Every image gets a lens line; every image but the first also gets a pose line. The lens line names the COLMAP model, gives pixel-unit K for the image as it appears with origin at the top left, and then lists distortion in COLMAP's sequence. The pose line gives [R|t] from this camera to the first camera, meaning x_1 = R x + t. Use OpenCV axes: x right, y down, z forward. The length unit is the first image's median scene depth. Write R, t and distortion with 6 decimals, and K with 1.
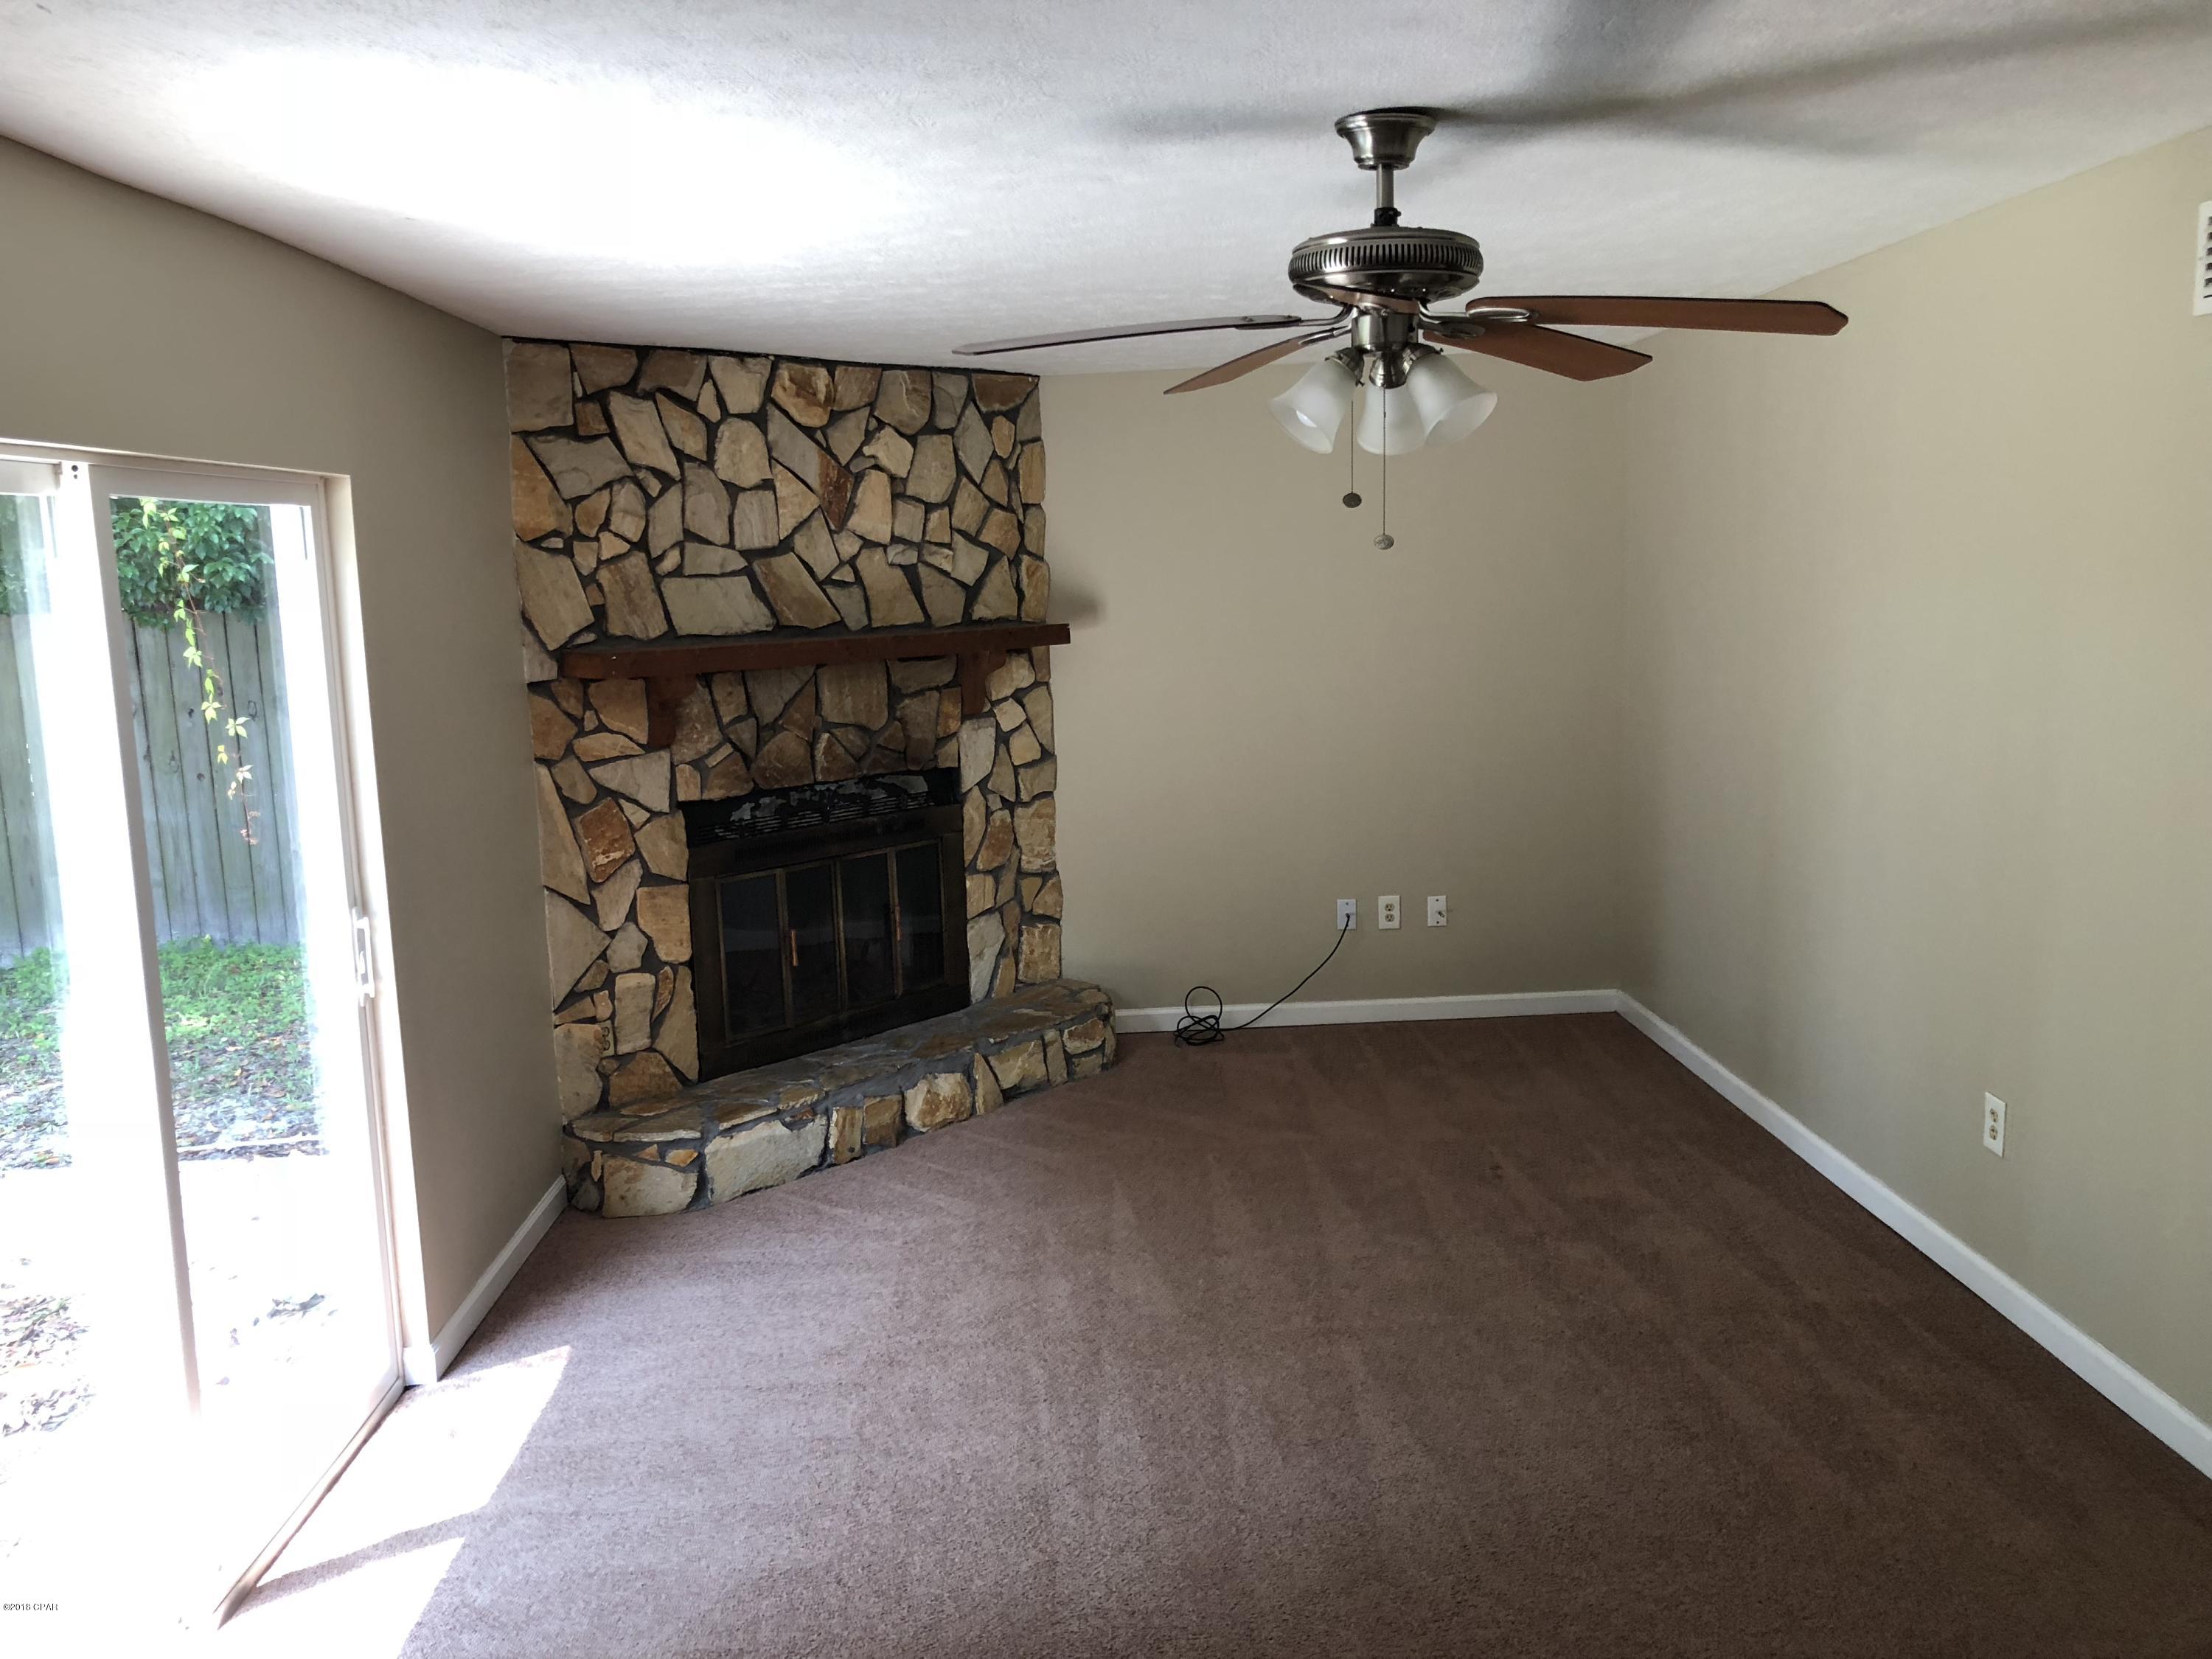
lens RADIAL K [[1830.5, 0, 1115.9], [0, 1830.5, 830.7], [0, 0, 1]] dist [0.043603, -0.041129]
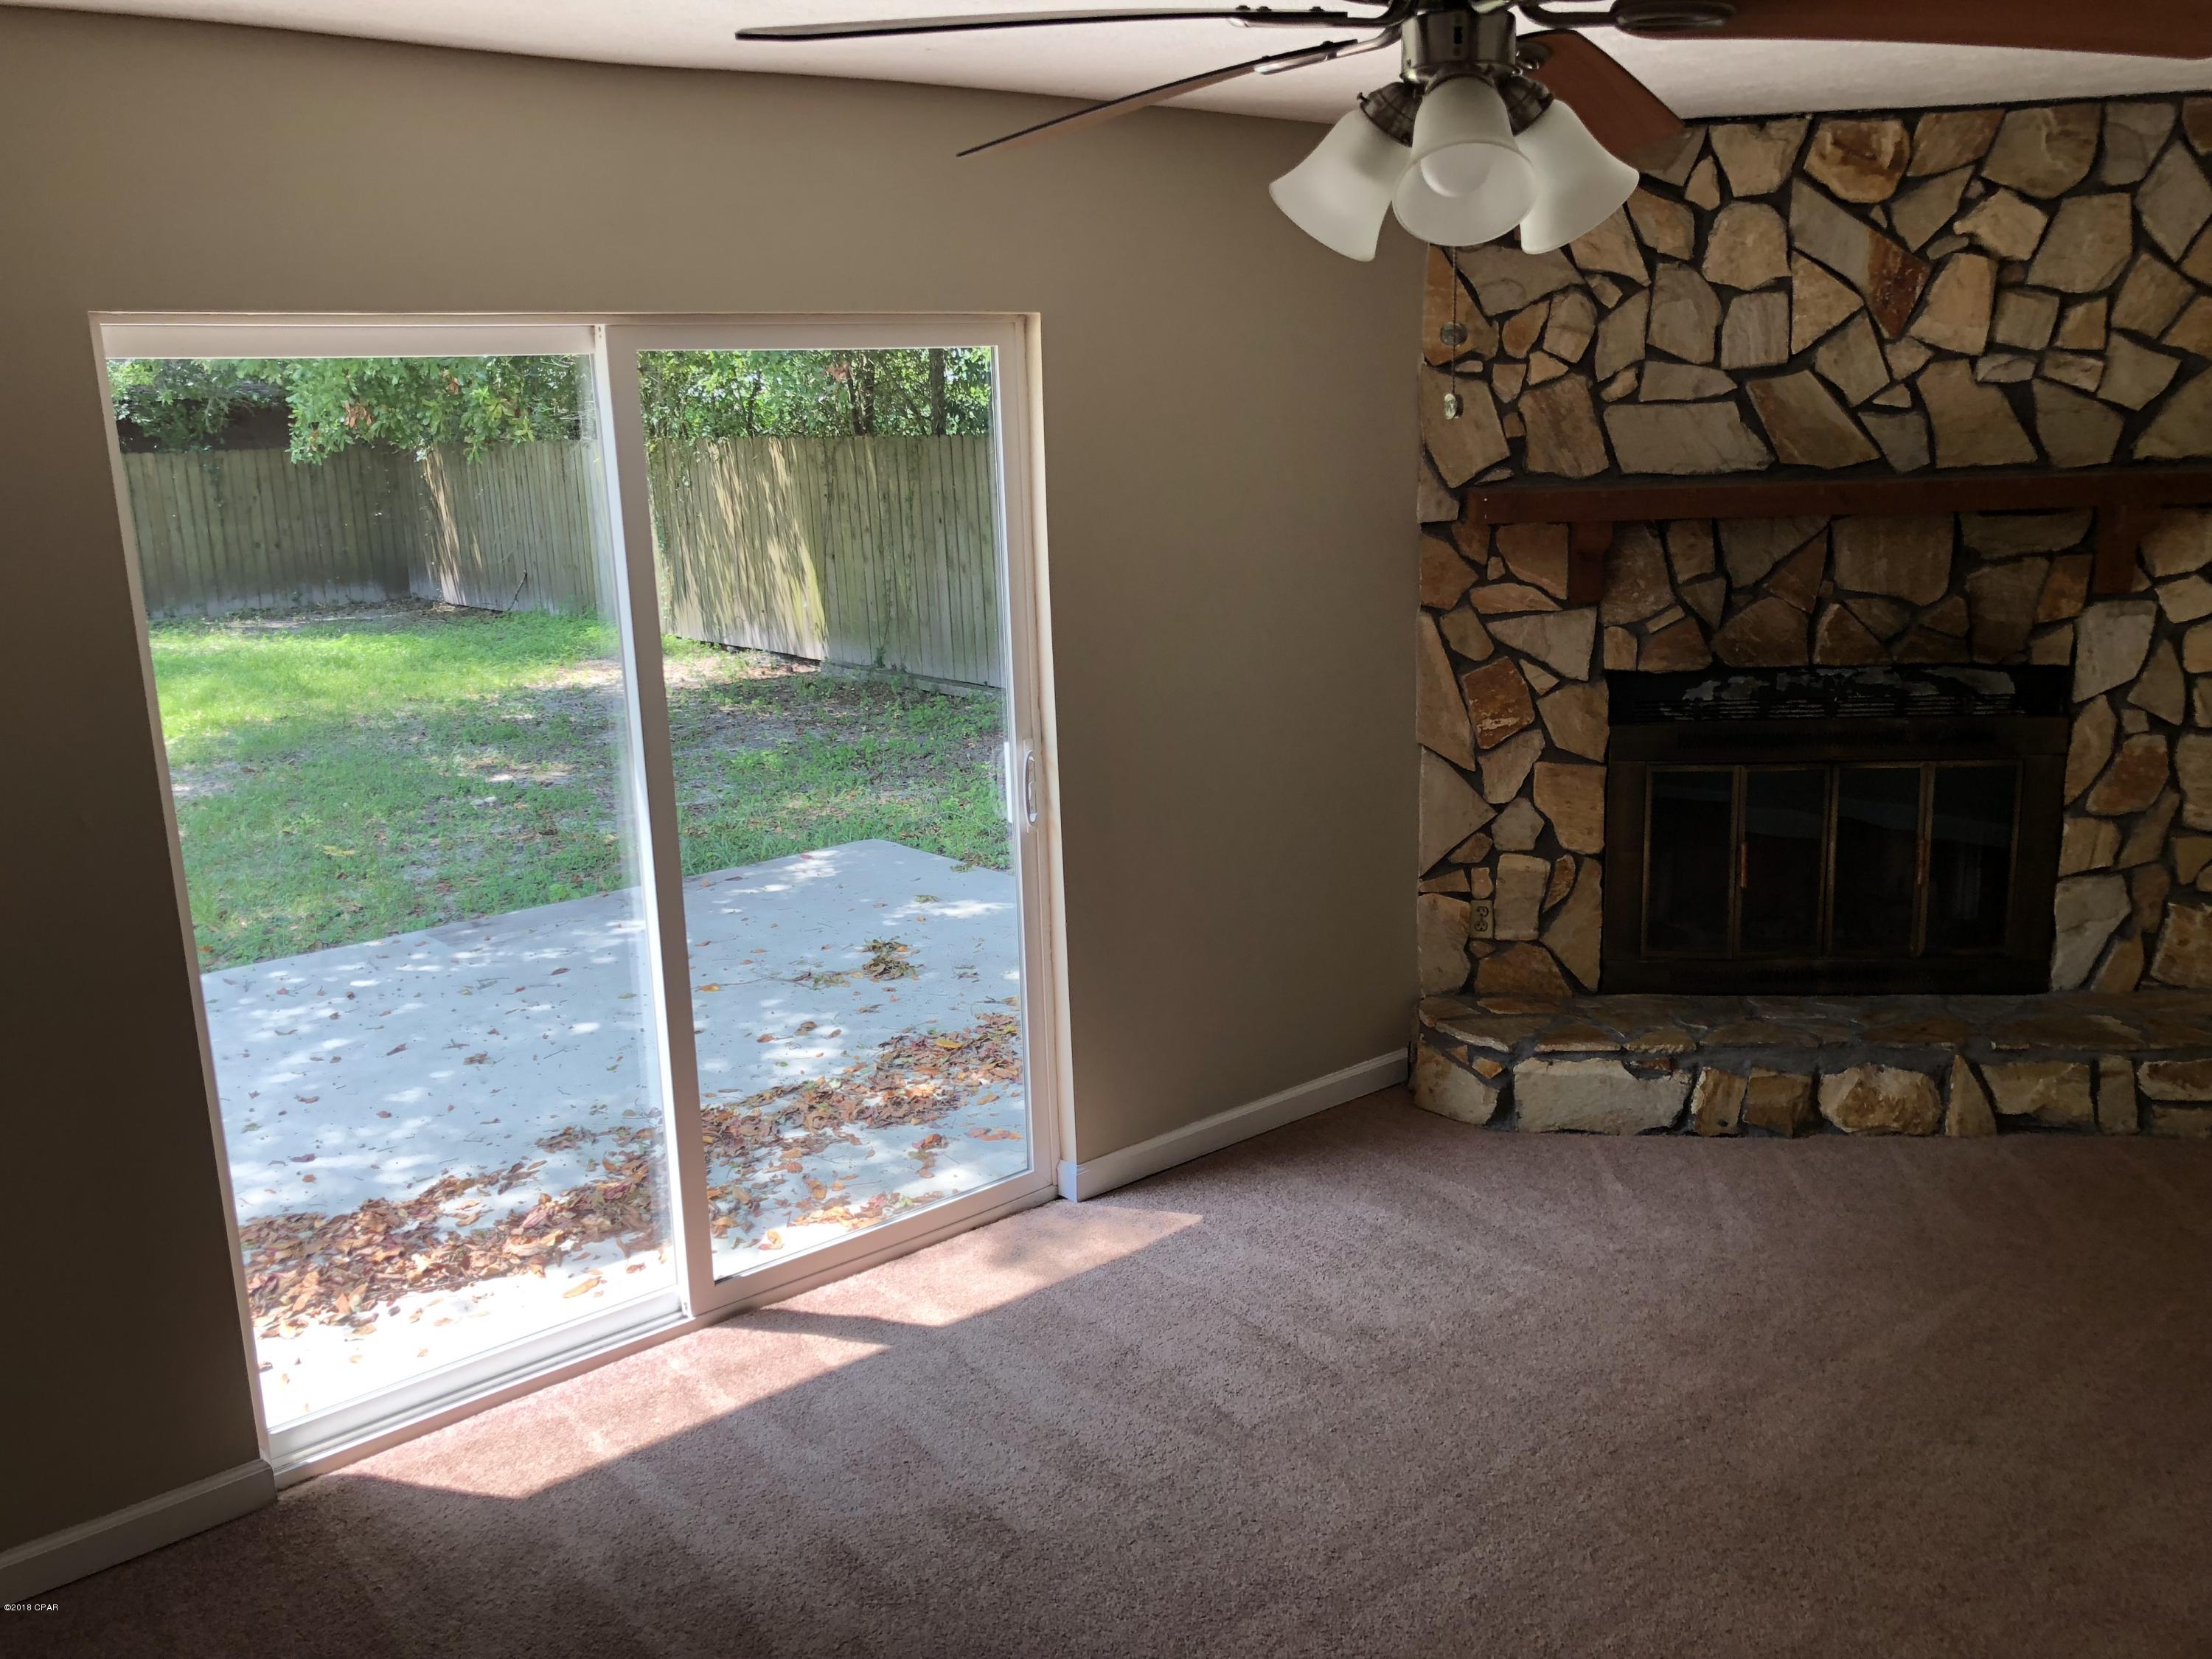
lens RADIAL K [[1830.5, 0, 1085.3], [0, 1830.5, 803.8], [0, 0, 1]] dist [0.043603, -0.041129]
pose [[0.592816, 0.178244, -0.785365, 0.304264], [-0.104396, 0.983979, 0.144519, -0.053081], [0.798543, -0.003684, 0.601927, 0.289417]]
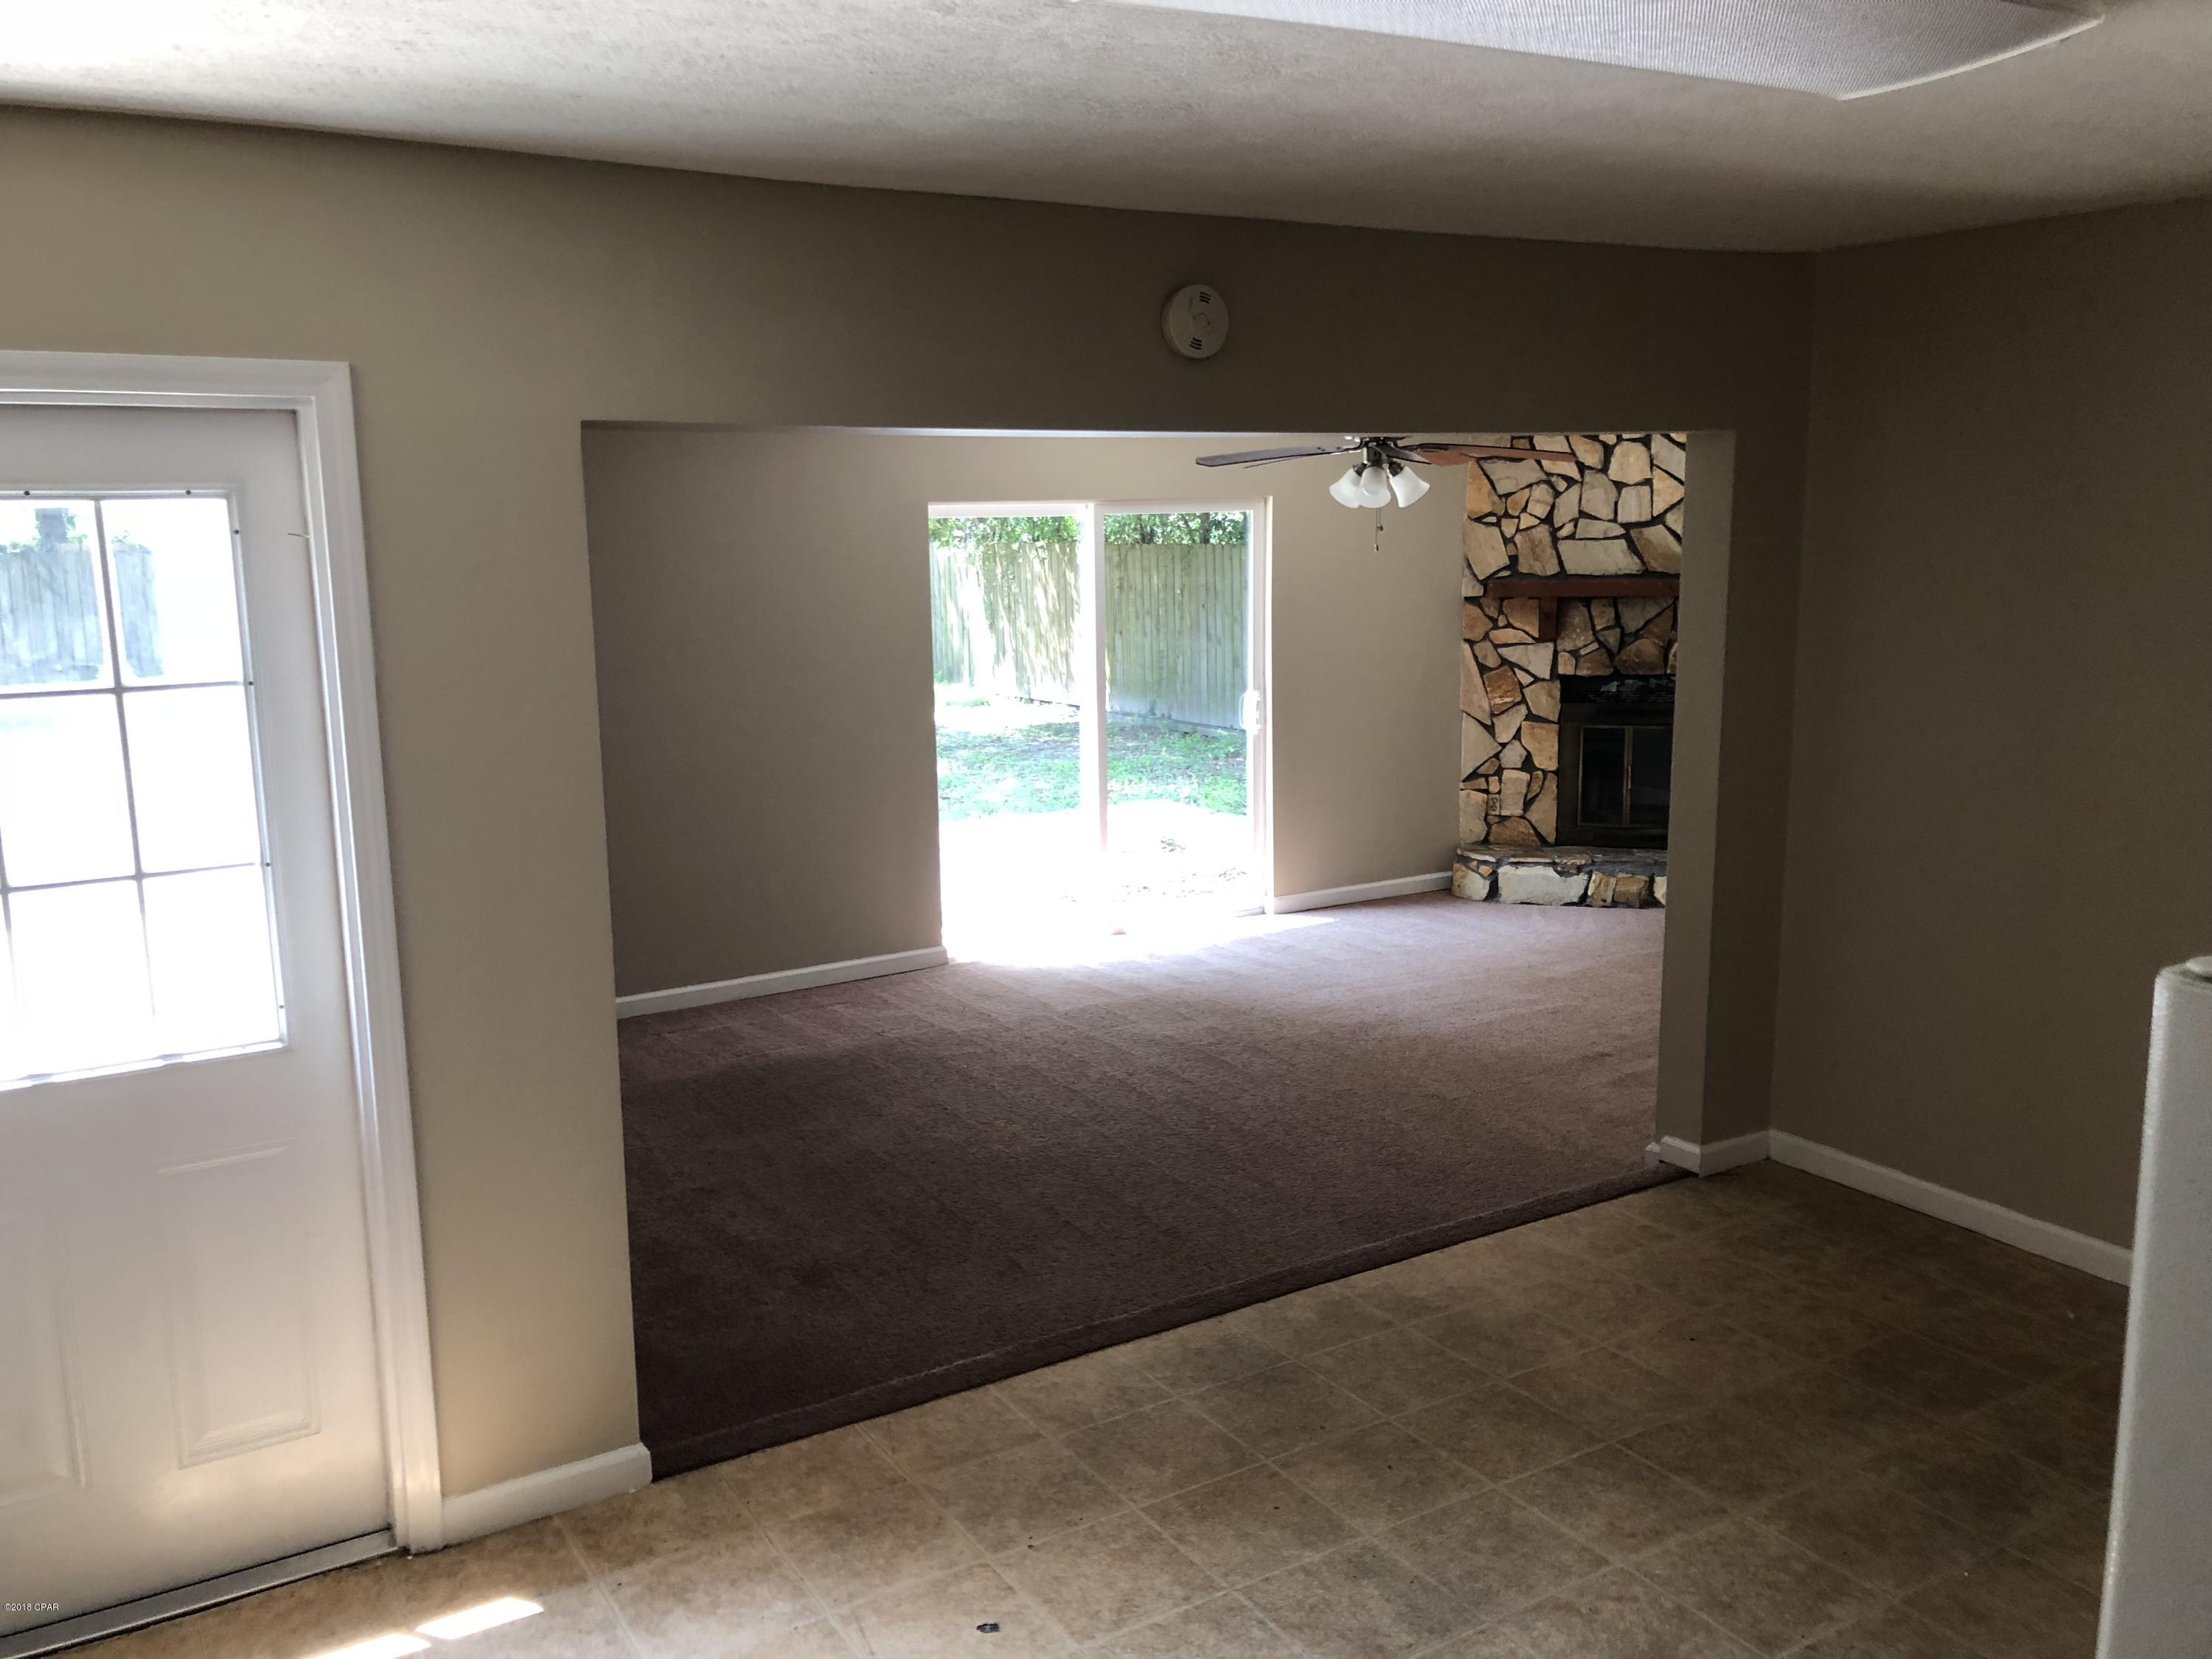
lens RADIAL K [[1830.5, 0, 1061.2], [0, 1830.5, 809.8], [0, 0, 1]] dist [0.043603, -0.041129]
pose [[0.468122, 0.158618, -0.869311, 1.023839], [-0.129323, 0.985463, 0.110171, -0.019766], [0.874149, 0.060849, 0.481830, -0.193322]]
